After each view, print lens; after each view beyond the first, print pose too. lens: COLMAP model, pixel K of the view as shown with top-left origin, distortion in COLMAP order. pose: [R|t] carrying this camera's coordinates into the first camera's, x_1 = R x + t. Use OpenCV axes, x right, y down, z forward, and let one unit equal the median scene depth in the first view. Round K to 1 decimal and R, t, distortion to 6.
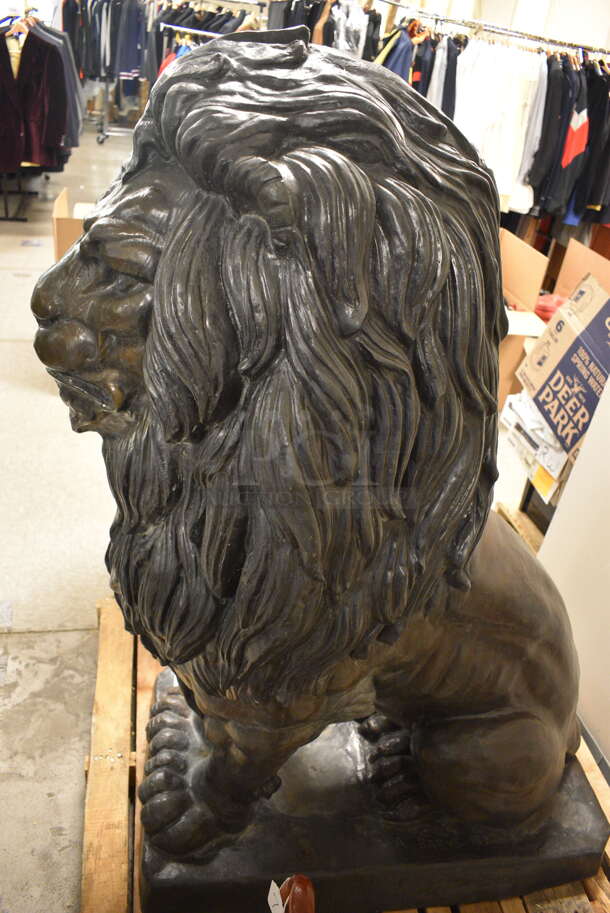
lens RADIAL K [[699.3, 0, 308.8], [0, 699.3, 458.0], [0, 0, 1]] dist [-0.096403, 0.015075]
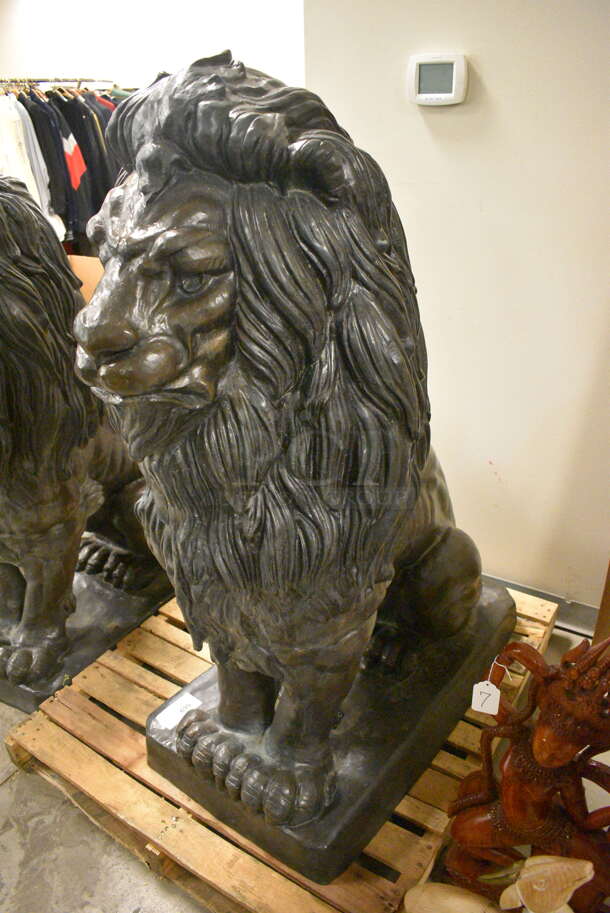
lens RADIAL K [[699.3, 0, 308.8], [0, 699.3, 458.0], [0, 0, 1]] dist [-0.096403, 0.015075]
pose [[0.688724, -0.459839, 0.560542, -0.333296], [0.484868, 0.866935, 0.115443, -0.017787], [-0.539039, 0.192280, 0.820040, 0.011016]]
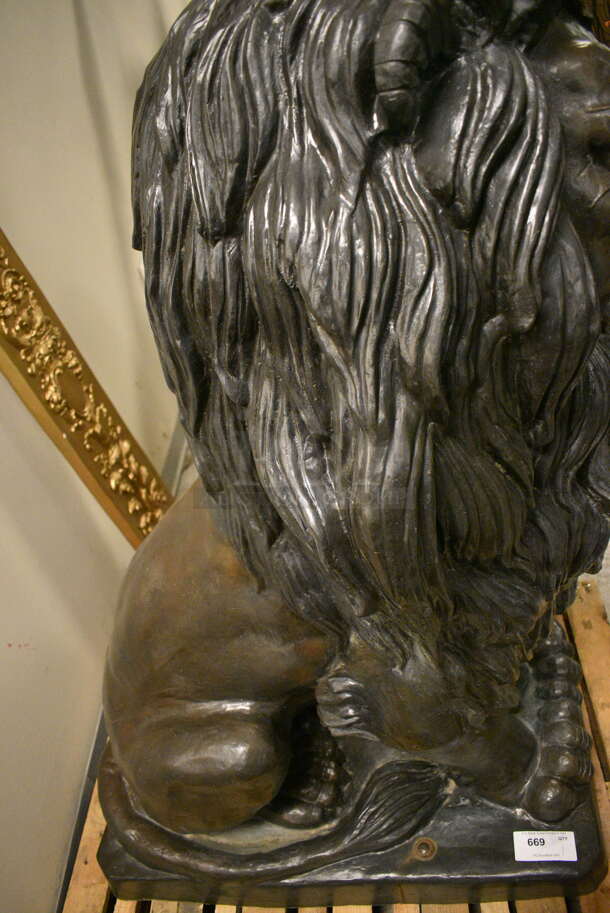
lens RADIAL K [[699.3, 0, 308.8], [0, 699.3, 458.0], [0, 0, 1]] dist [-0.096403, 0.015075]
pose [[-0.967067, -0.053627, 0.248809, -0.058713], [0.224834, 0.278194, 0.933840, -0.405988], [-0.119296, 0.959027, -0.256975, 0.647091]]
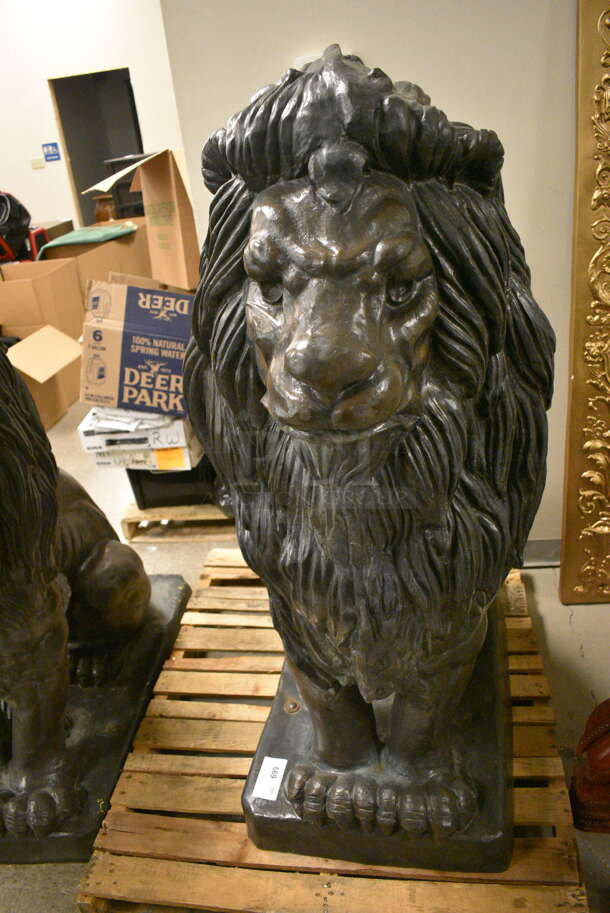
lens RADIAL K [[699.3, 0, 308.8], [0, 699.3, 458.0], [0, 0, 1]] dist [-0.096403, 0.015075]
pose [[0.297830, -0.586560, 0.753156, -0.457363], [0.630895, 0.713046, 0.305839, -0.179355], [-0.716428, 0.384074, 0.582424, 0.218321]]
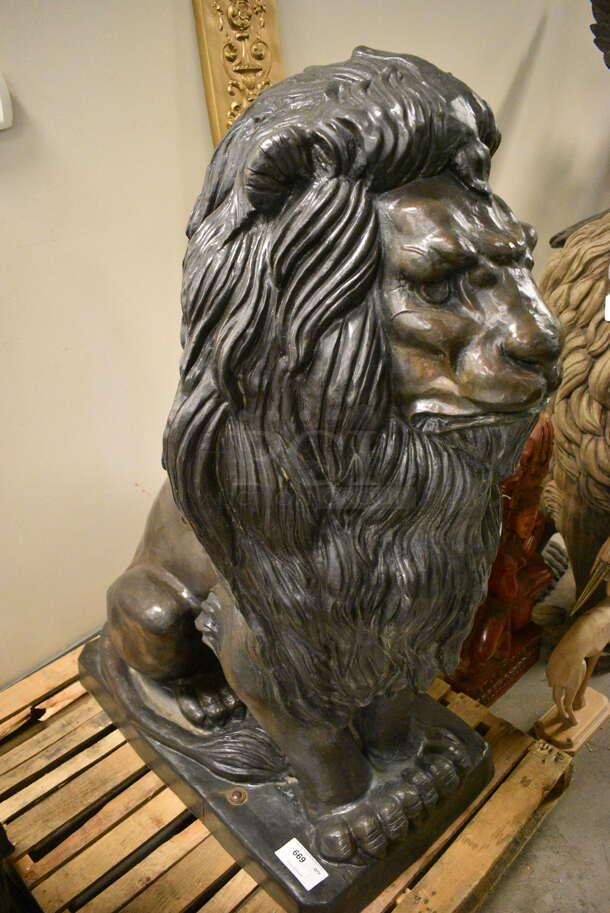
lens RADIAL K [[699.3, 0, 308.8], [0, 699.3, 458.0], [0, 0, 1]] dist [-0.096403, 0.015075]
pose [[-0.563813, -0.482122, 0.670577, -0.370194], [0.425992, 0.525835, 0.736226, -0.403803], [-0.707563, 0.700754, -0.091092, 0.579641]]
